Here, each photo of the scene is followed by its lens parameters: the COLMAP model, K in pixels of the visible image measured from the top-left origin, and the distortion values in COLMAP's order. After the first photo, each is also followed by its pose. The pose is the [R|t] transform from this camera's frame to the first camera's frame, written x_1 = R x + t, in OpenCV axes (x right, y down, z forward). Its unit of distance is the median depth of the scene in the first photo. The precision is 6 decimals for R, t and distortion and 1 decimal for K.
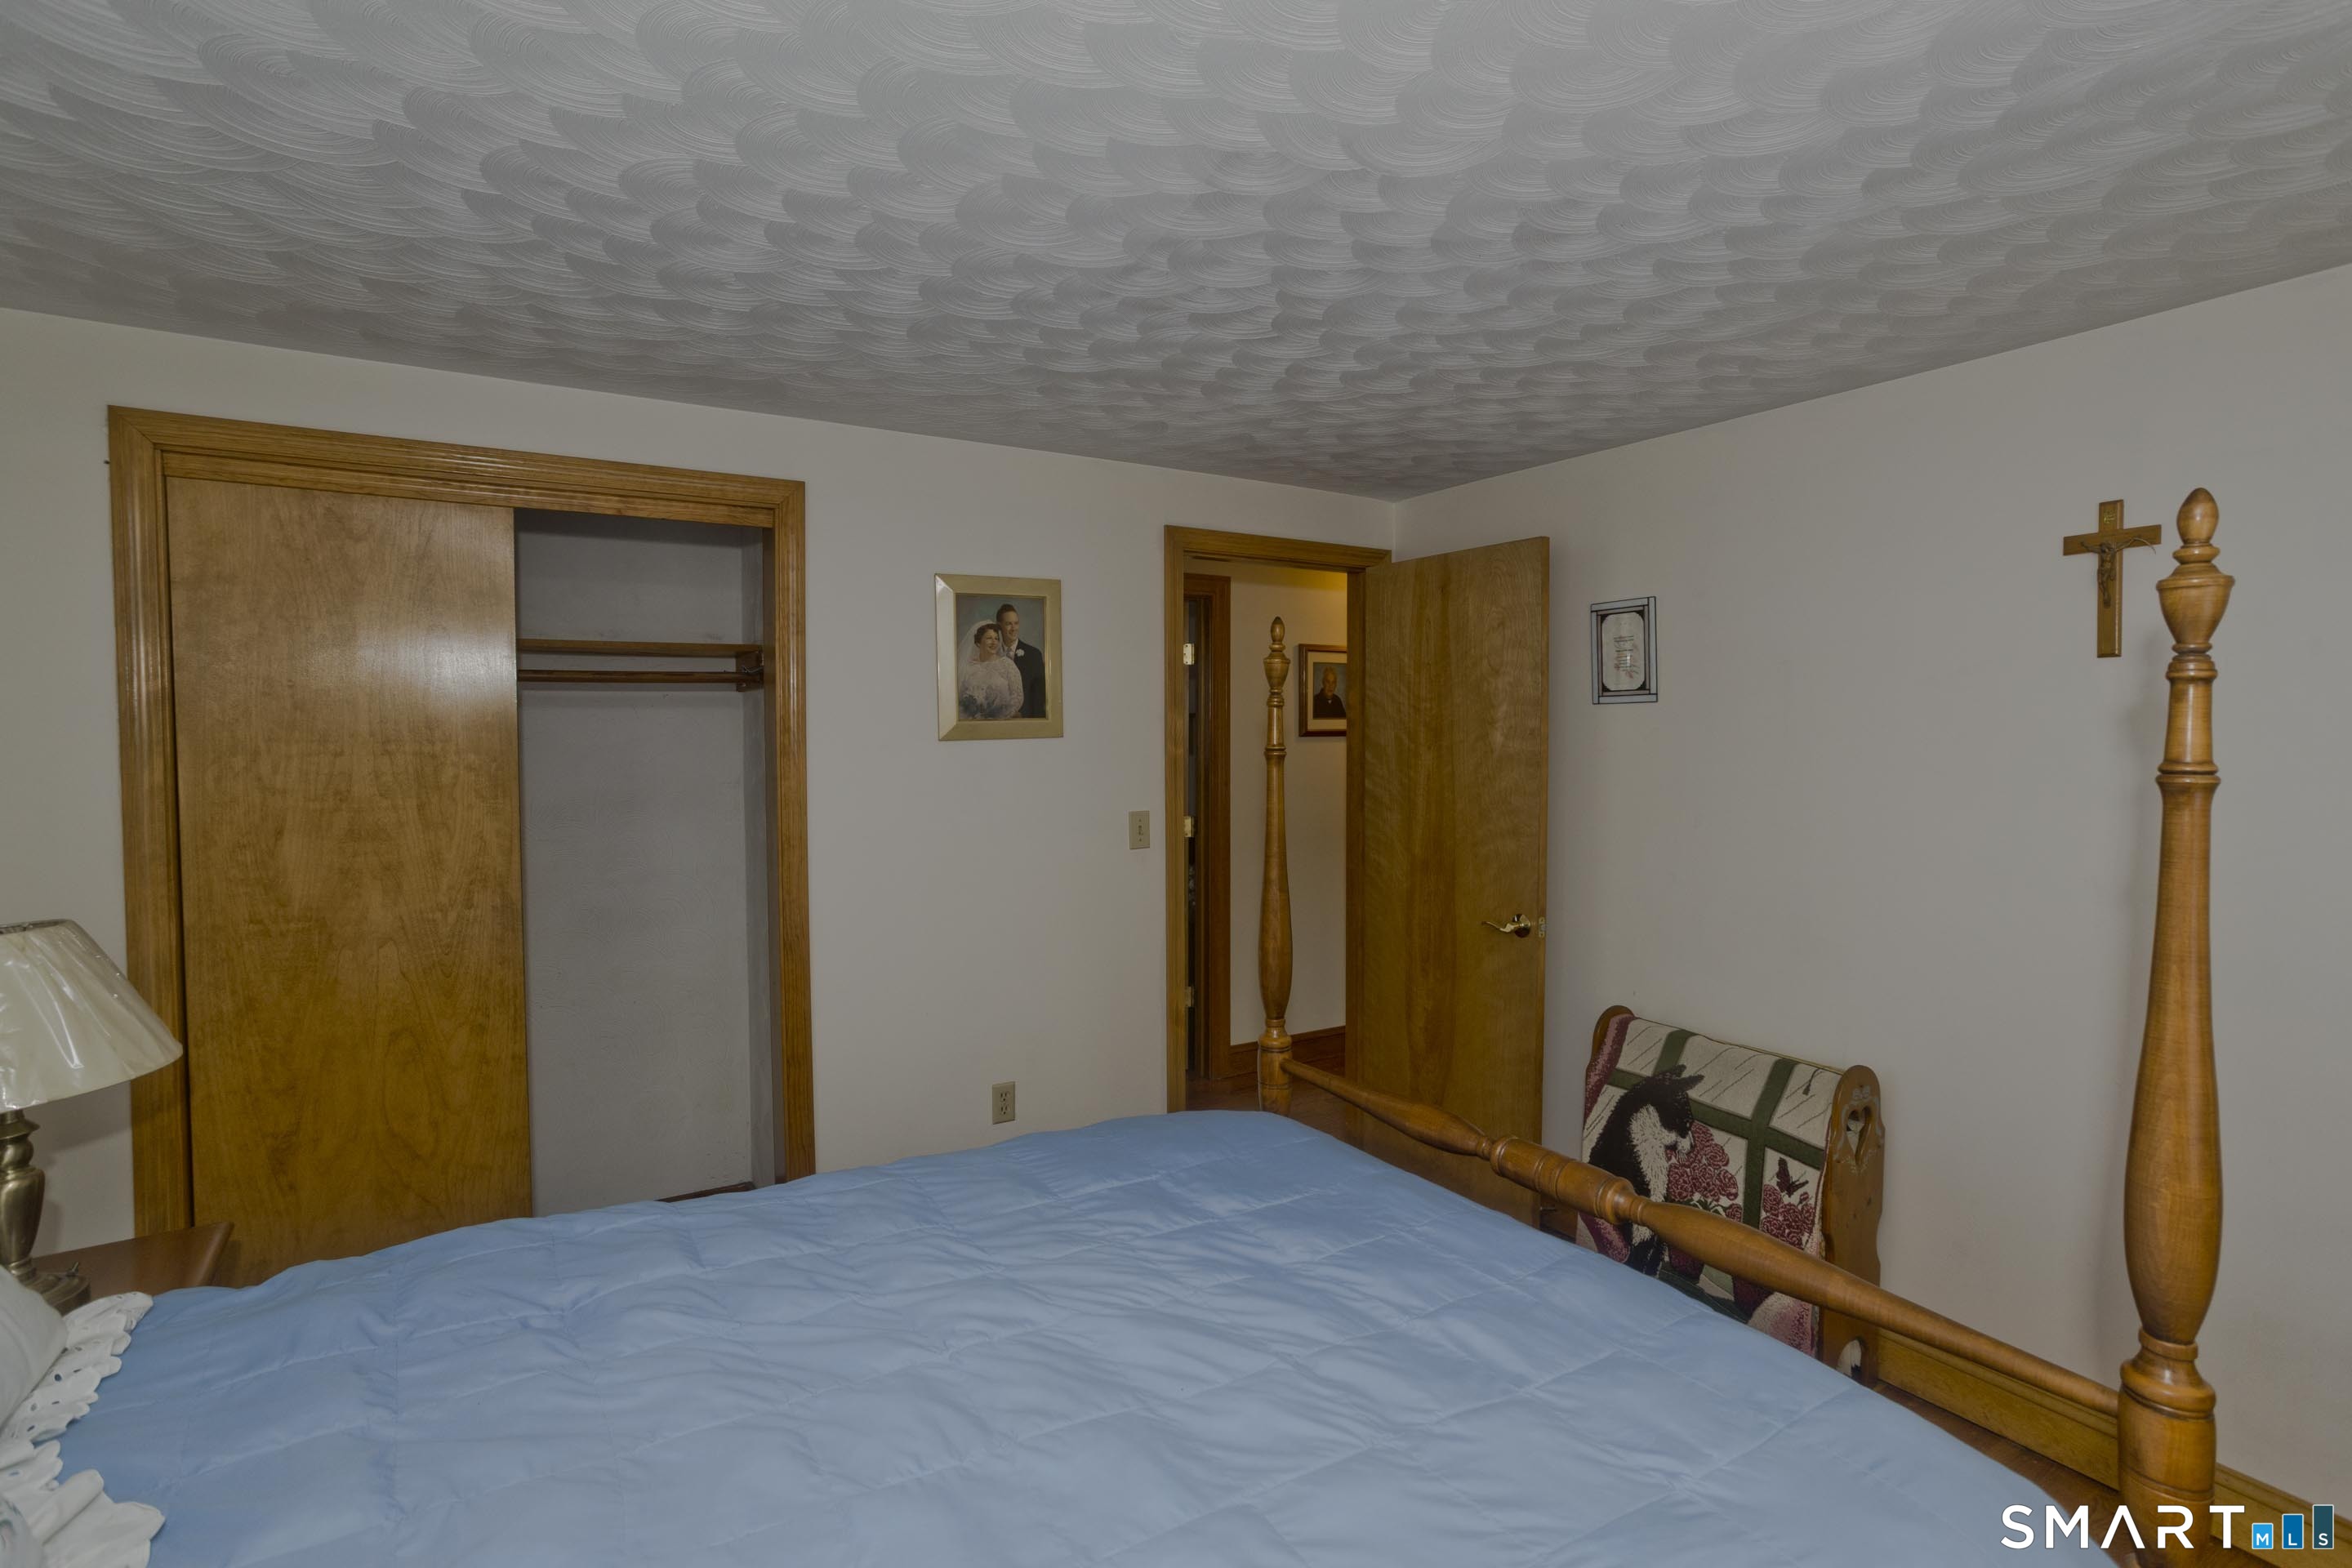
lens RADIAL K [[1131.3, 0, 1174.0], [0, 1131.3, 782.8], [0, 0, 1]] dist [-0.047840, 0.031923]
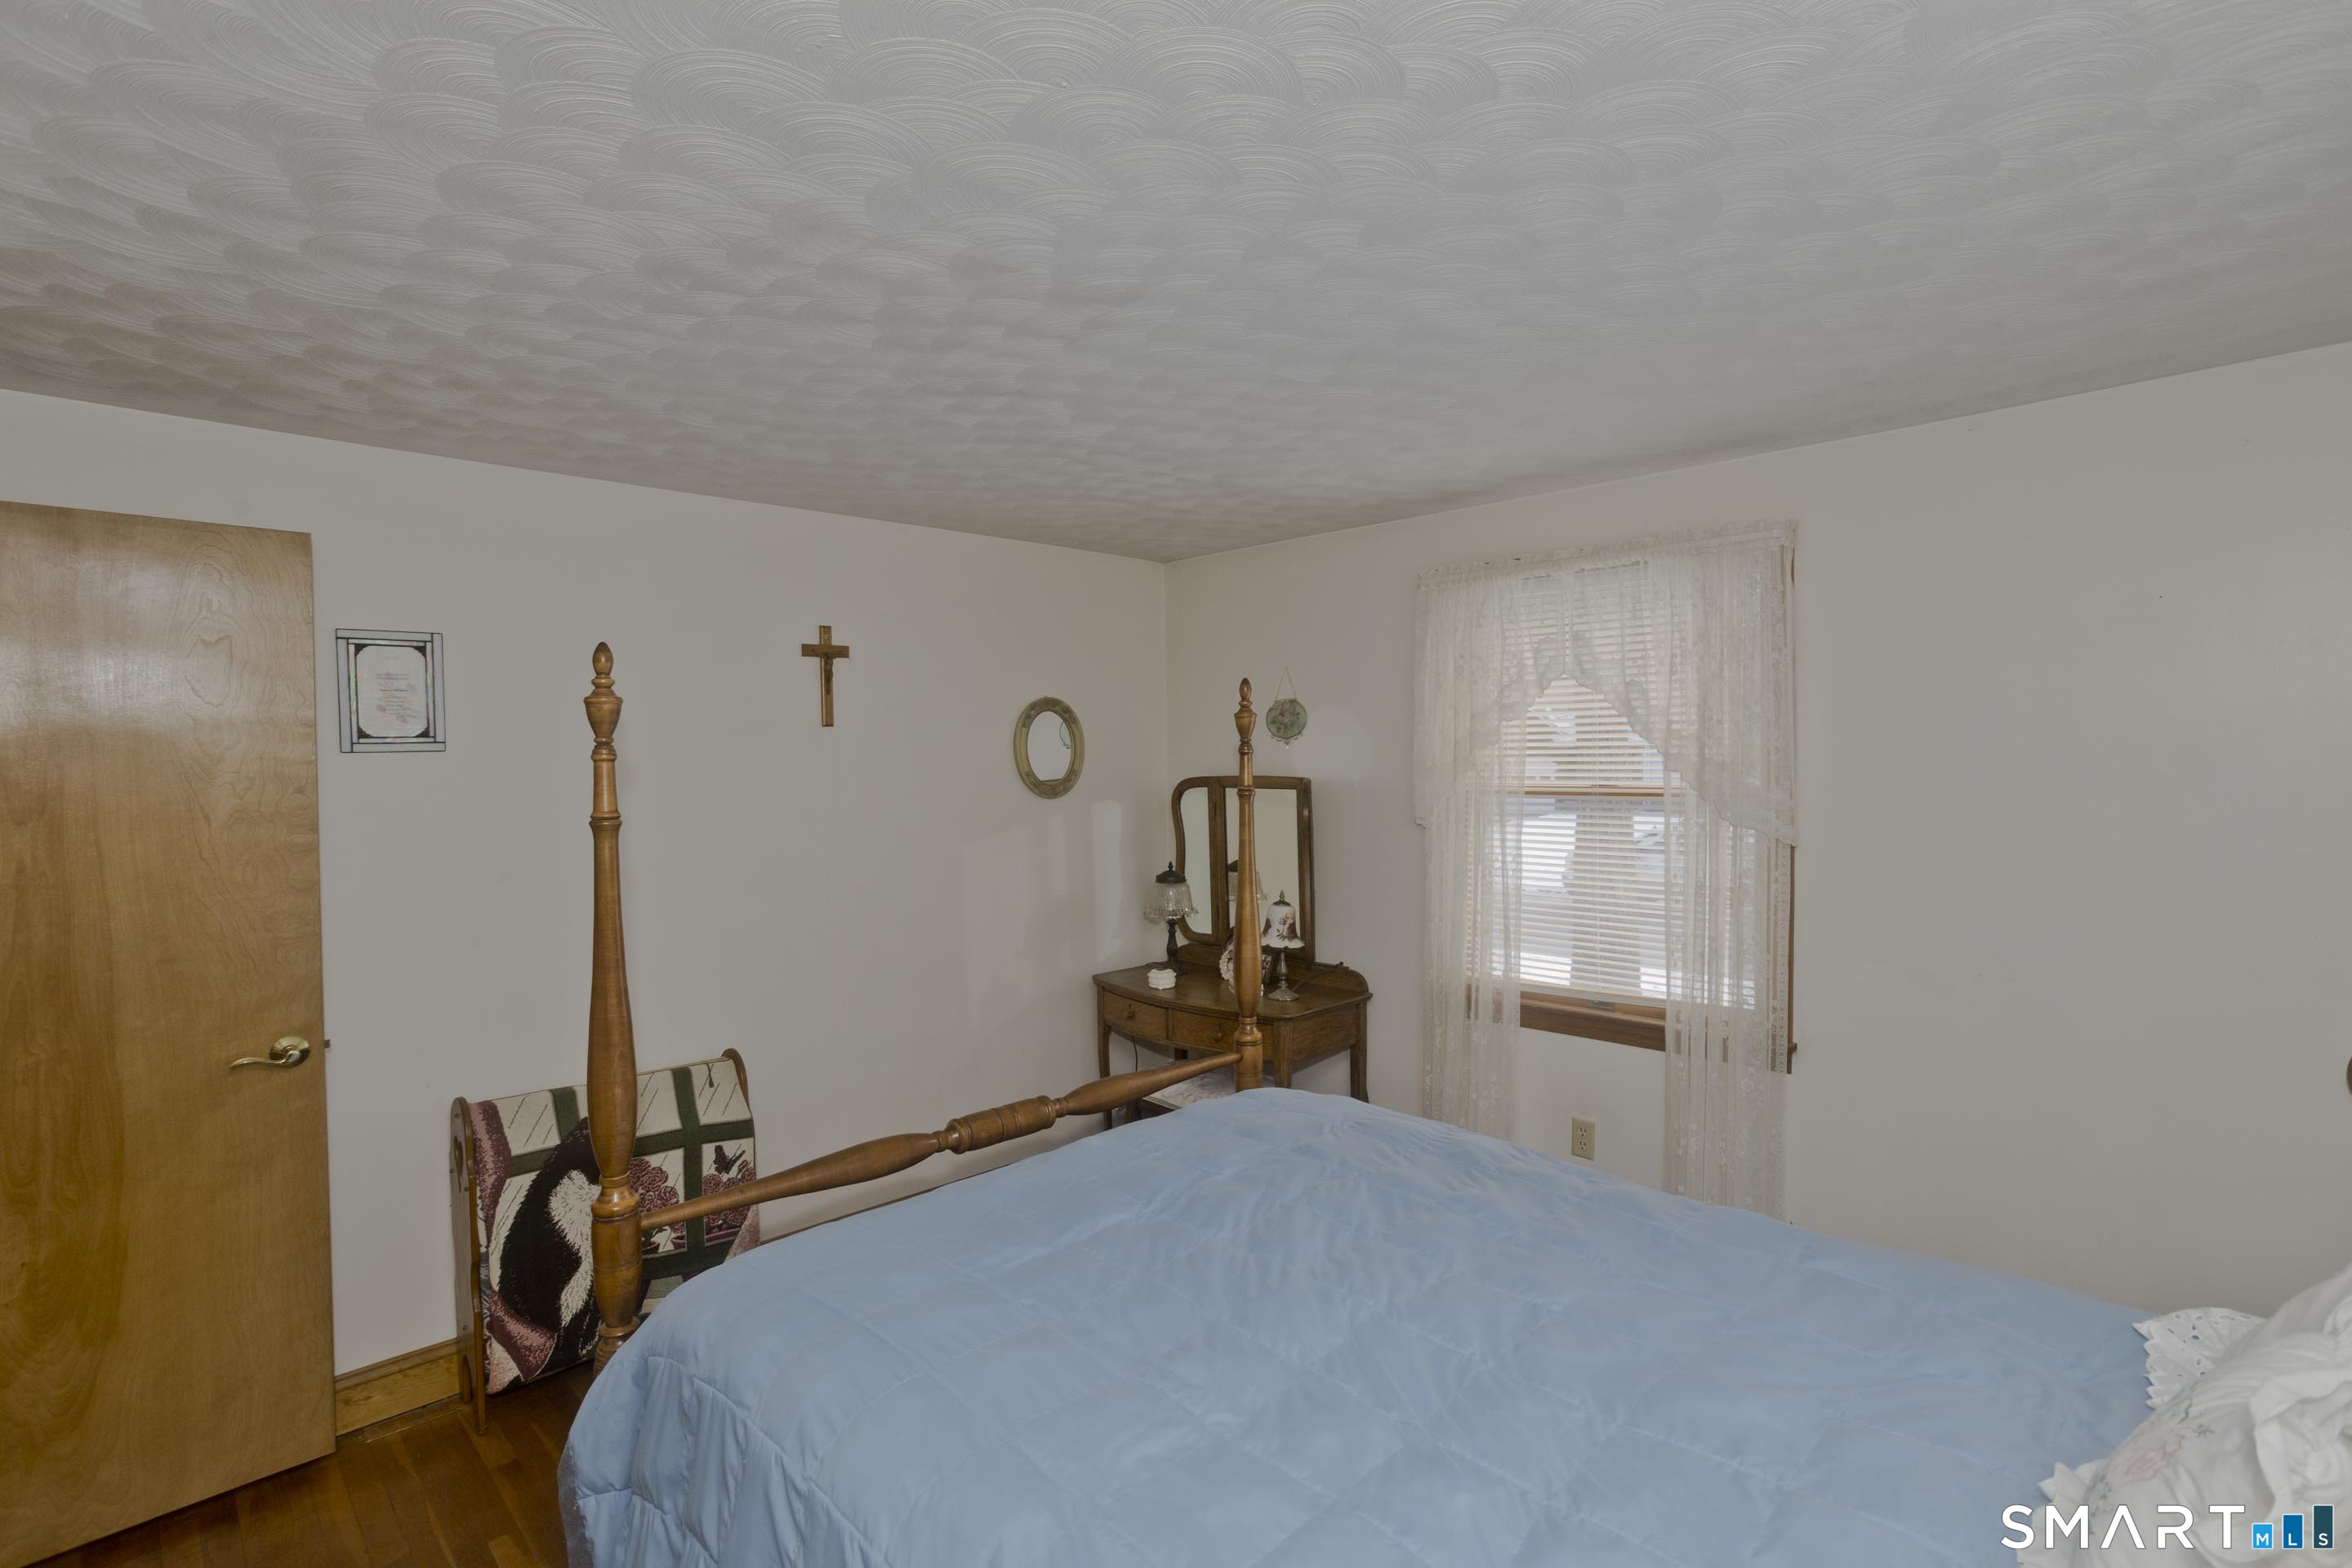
lens RADIAL K [[1131.3, 0, 1174.0], [0, 1131.3, 782.8], [0, 0, 1]] dist [-0.047840, 0.031923]
pose [[-0.214522, -0.023603, 0.976434, -0.665915], [0.055468, 0.997800, 0.036305, -0.055236], [-0.975143, 0.061949, -0.212741, 0.734360]]
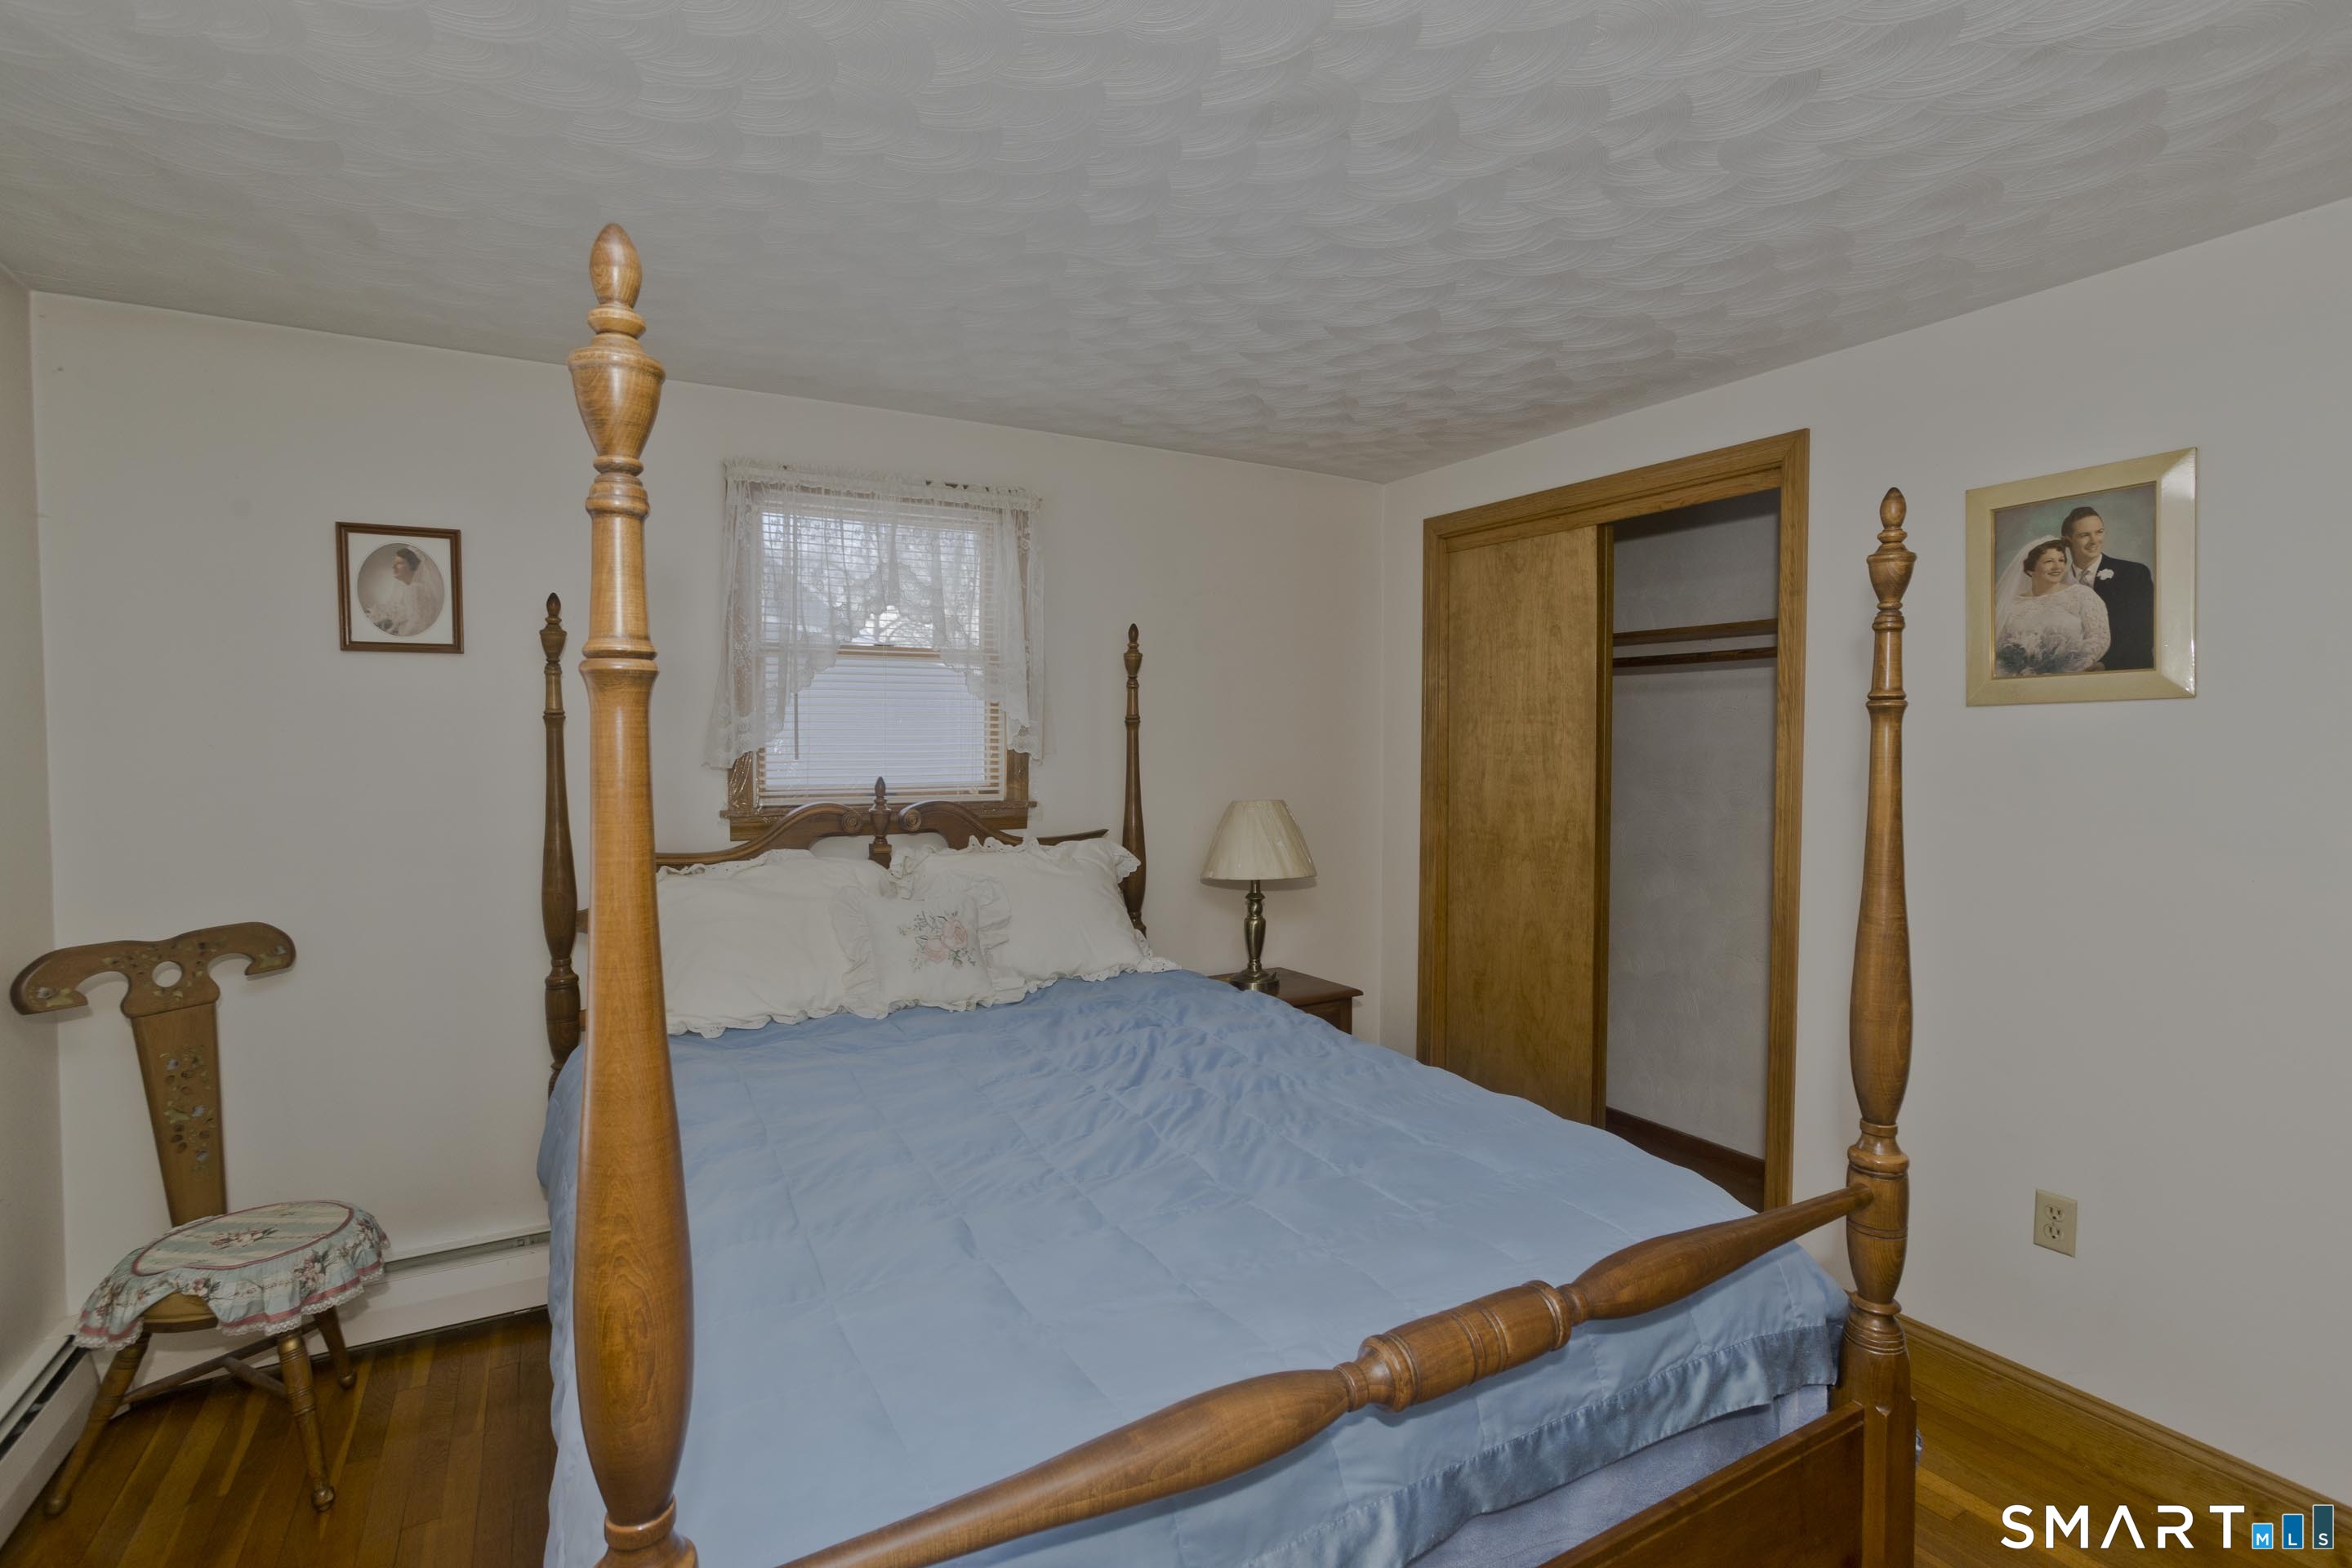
lens RADIAL K [[1131.3, 0, 1174.0], [0, 1131.3, 782.8], [0, 0, 1]] dist [-0.047840, 0.031923]
pose [[-0.033573, 0.042752, -0.998521, 0.682212], [-0.047086, 0.997908, 0.044309, 0.008003], [0.998326, 0.048504, -0.031490, 0.577560]]
